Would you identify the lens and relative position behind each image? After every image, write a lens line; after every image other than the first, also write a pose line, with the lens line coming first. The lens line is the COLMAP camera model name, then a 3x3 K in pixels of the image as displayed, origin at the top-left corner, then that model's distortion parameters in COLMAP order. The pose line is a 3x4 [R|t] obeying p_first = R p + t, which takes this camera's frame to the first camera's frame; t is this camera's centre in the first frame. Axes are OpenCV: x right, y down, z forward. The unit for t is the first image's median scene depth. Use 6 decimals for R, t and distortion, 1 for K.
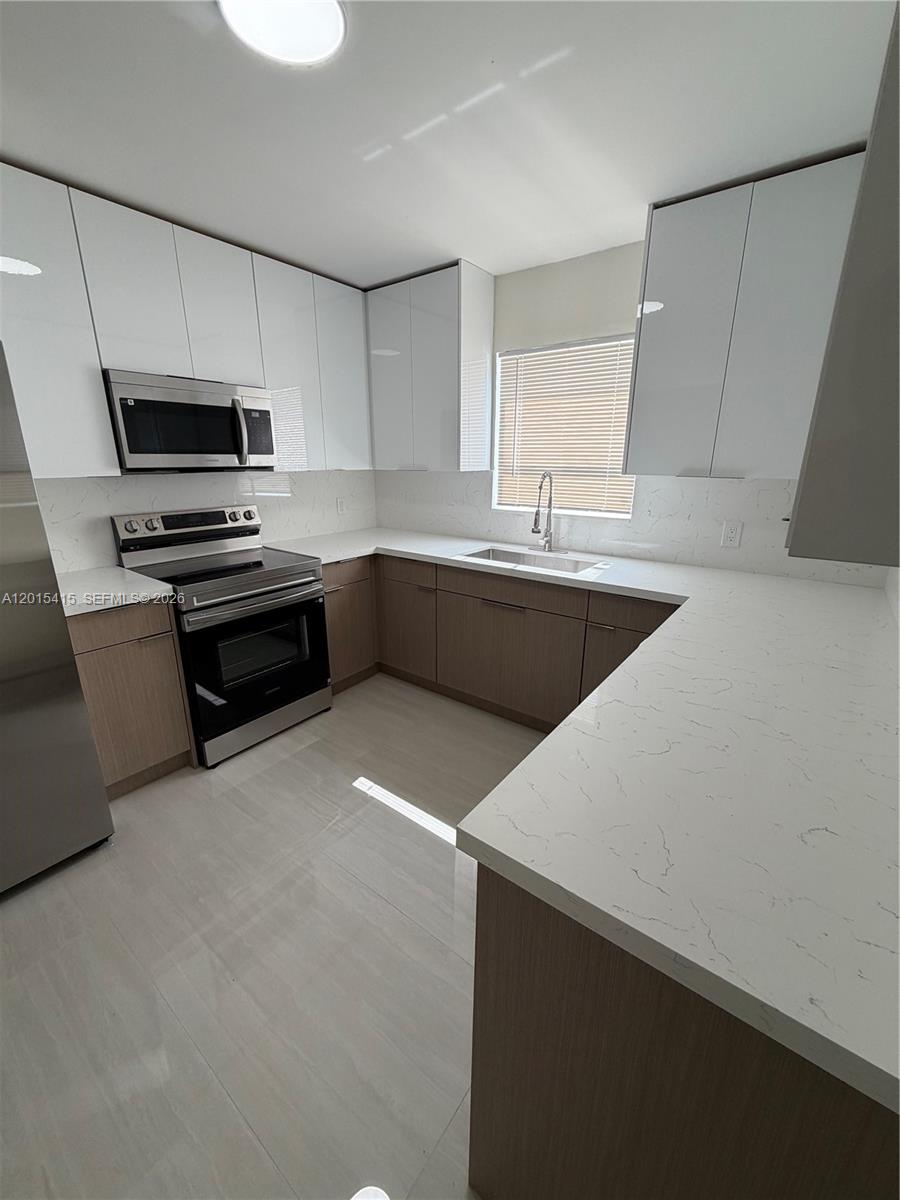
lens RADIAL K [[478.7, 0, 453.2], [0, 478.7, 597.7], [0, 0, 1]] dist [0.001825, -0.000614]
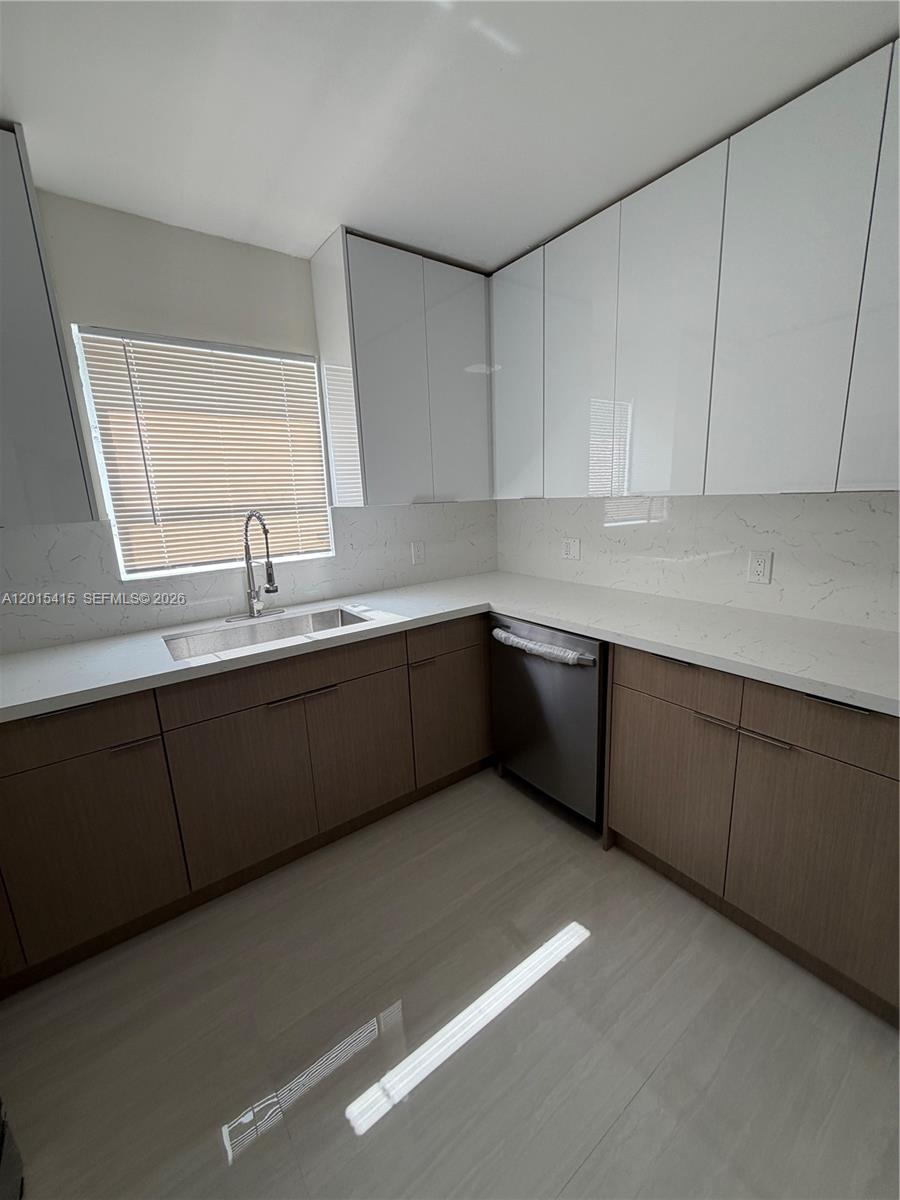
lens RADIAL K [[478.7, 0, 450.0], [0, 478.7, 597.7], [0, 0, 1]] dist [0.001825, -0.000614]
pose [[0.284094, -0.219403, 0.933356, -0.456189], [0.312468, 0.941507, 0.126211, -0.141252], [-0.906452, 0.255788, 0.336033, 0.533376]]
